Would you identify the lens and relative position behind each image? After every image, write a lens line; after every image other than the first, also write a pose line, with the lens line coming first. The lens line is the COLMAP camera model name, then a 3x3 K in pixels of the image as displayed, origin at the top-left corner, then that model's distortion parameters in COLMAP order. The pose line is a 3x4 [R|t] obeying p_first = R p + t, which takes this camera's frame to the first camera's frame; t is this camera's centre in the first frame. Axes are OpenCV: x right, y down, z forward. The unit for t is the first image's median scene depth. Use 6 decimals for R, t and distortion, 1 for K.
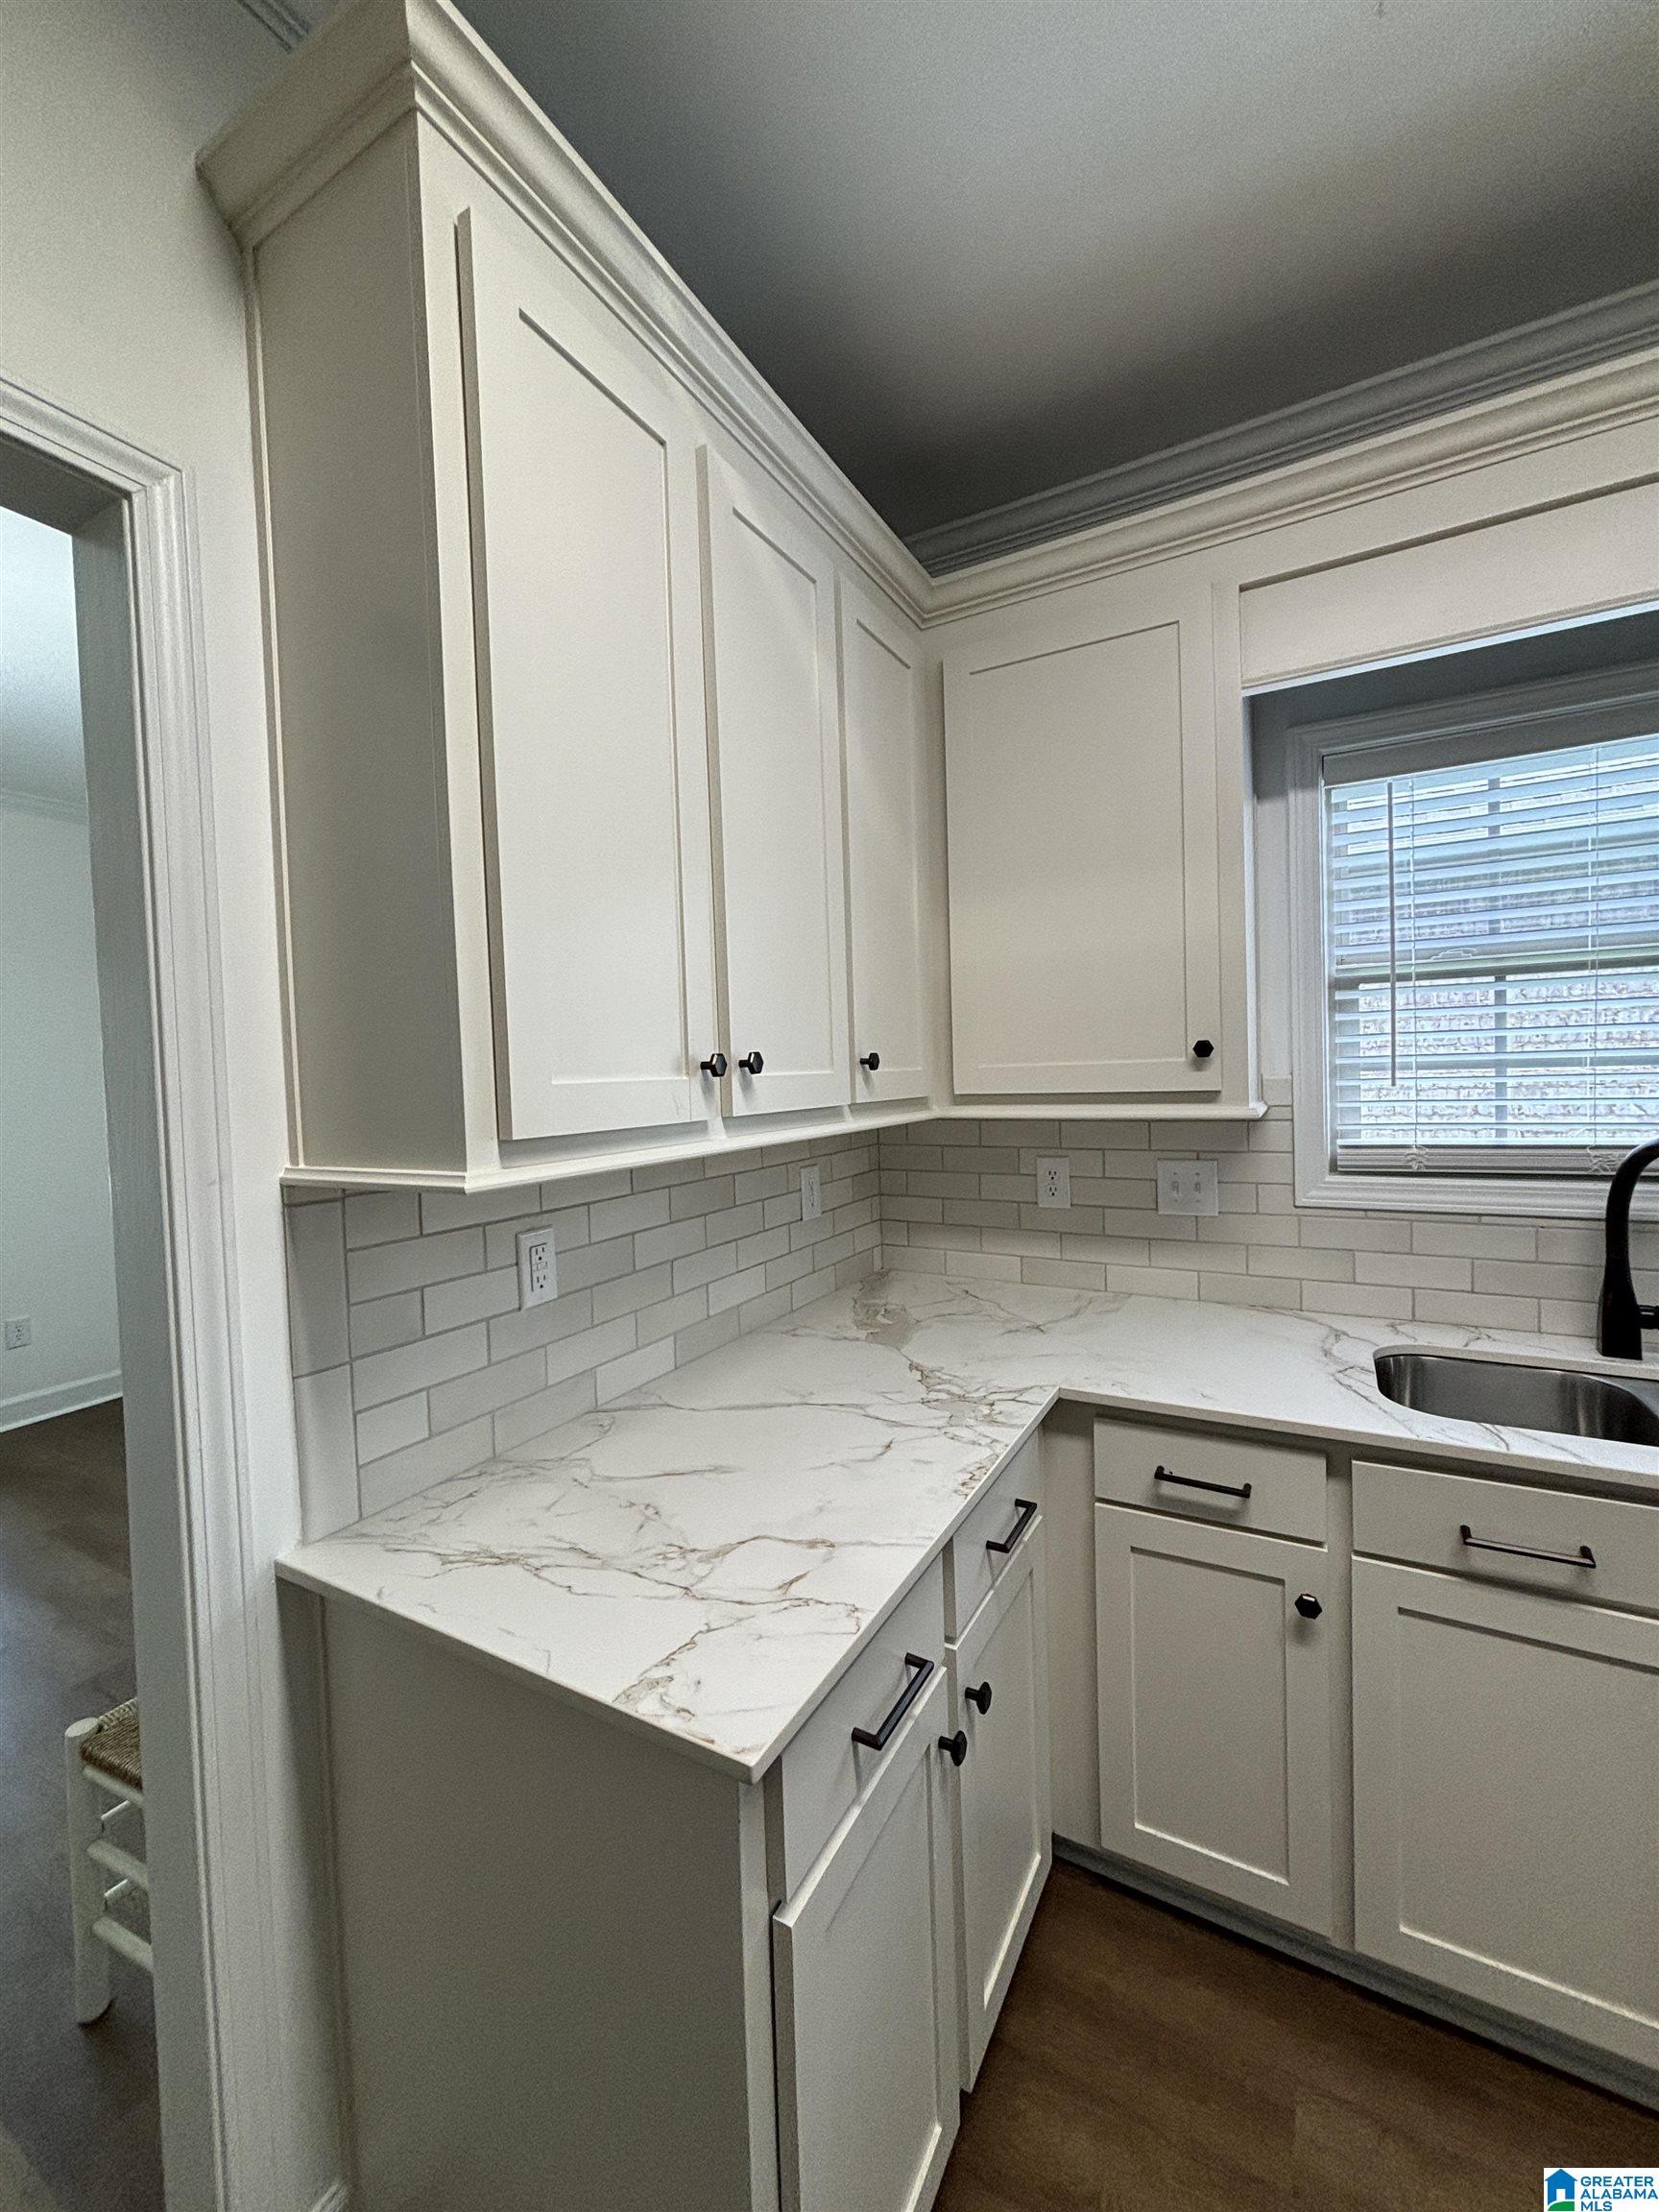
lens RADIAL K [[878.0, 0, 825.5], [0, 878.0, 1110.7], [0, 0, 1]] dist [0.004296, 0.000023]
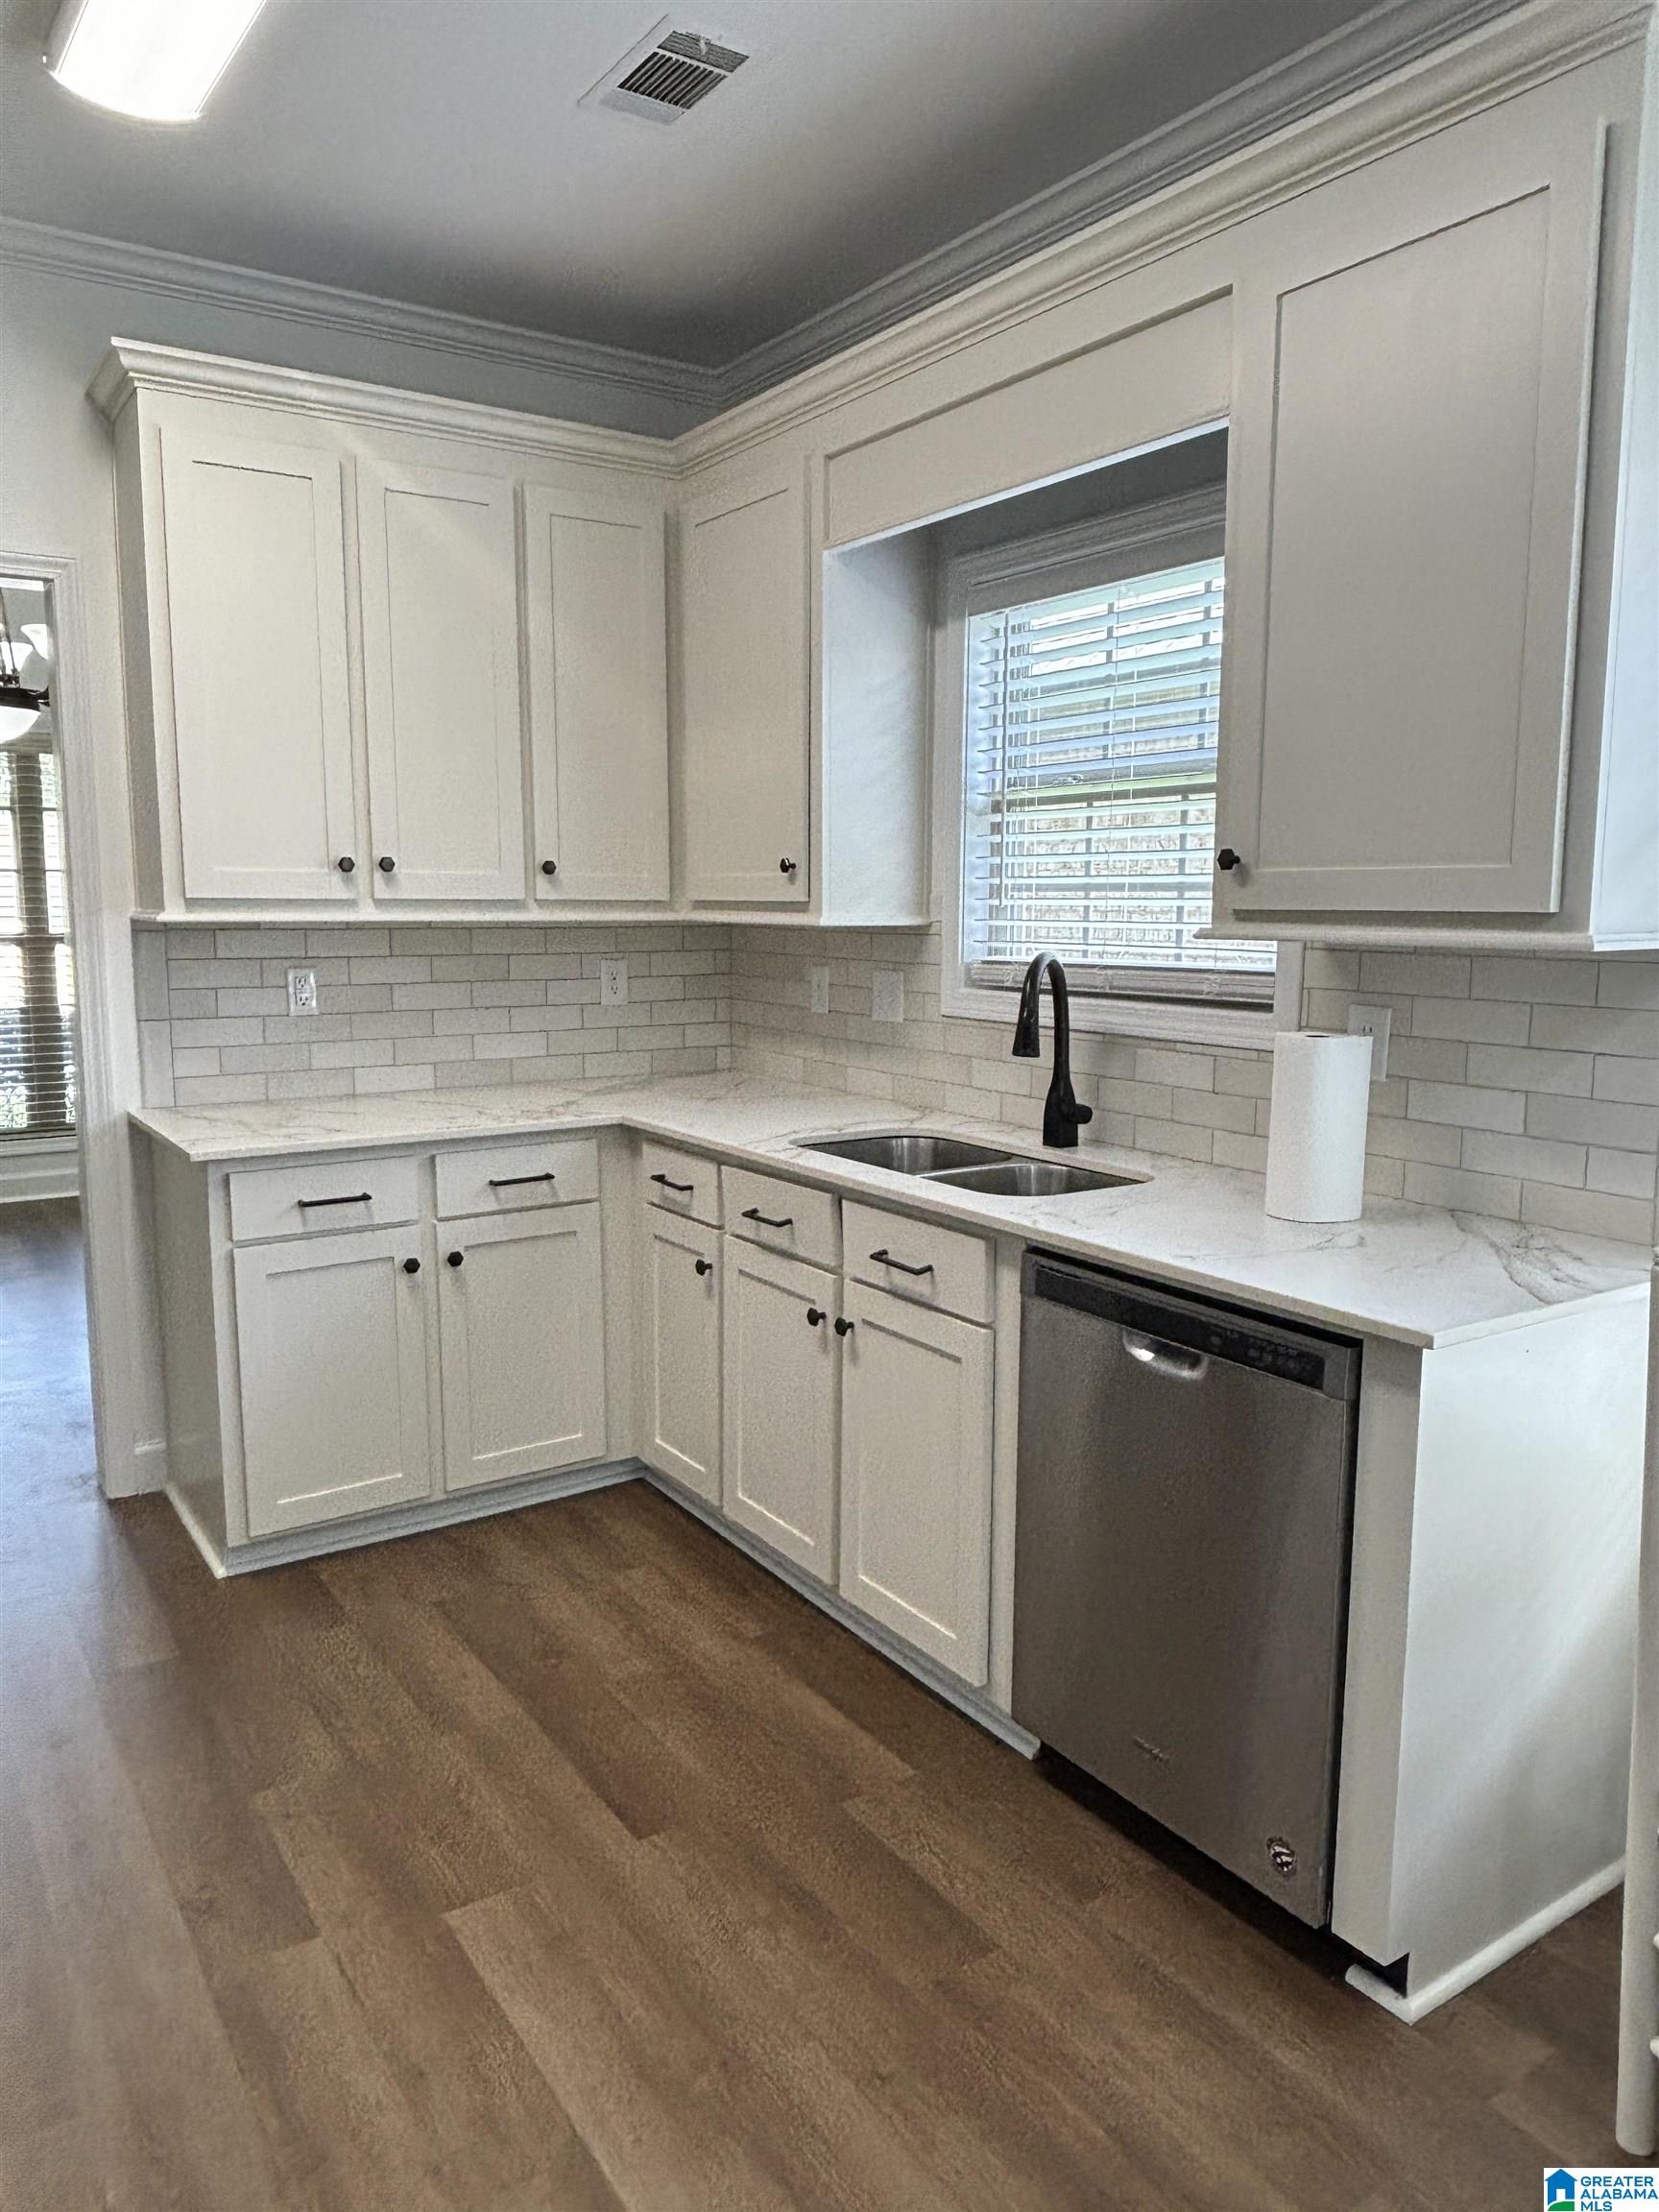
lens RADIAL K [[1527.6, 0, 832.7], [0, 1527.6, 1111.5], [0, 0, 1]] dist [0.055417, -0.034168]
pose [[0.889129, 0.098190, -0.446999, 1.522322], [-0.051152, 0.991915, 0.116142, 0.018494], [0.454789, -0.080401, 0.886963, -0.886684]]
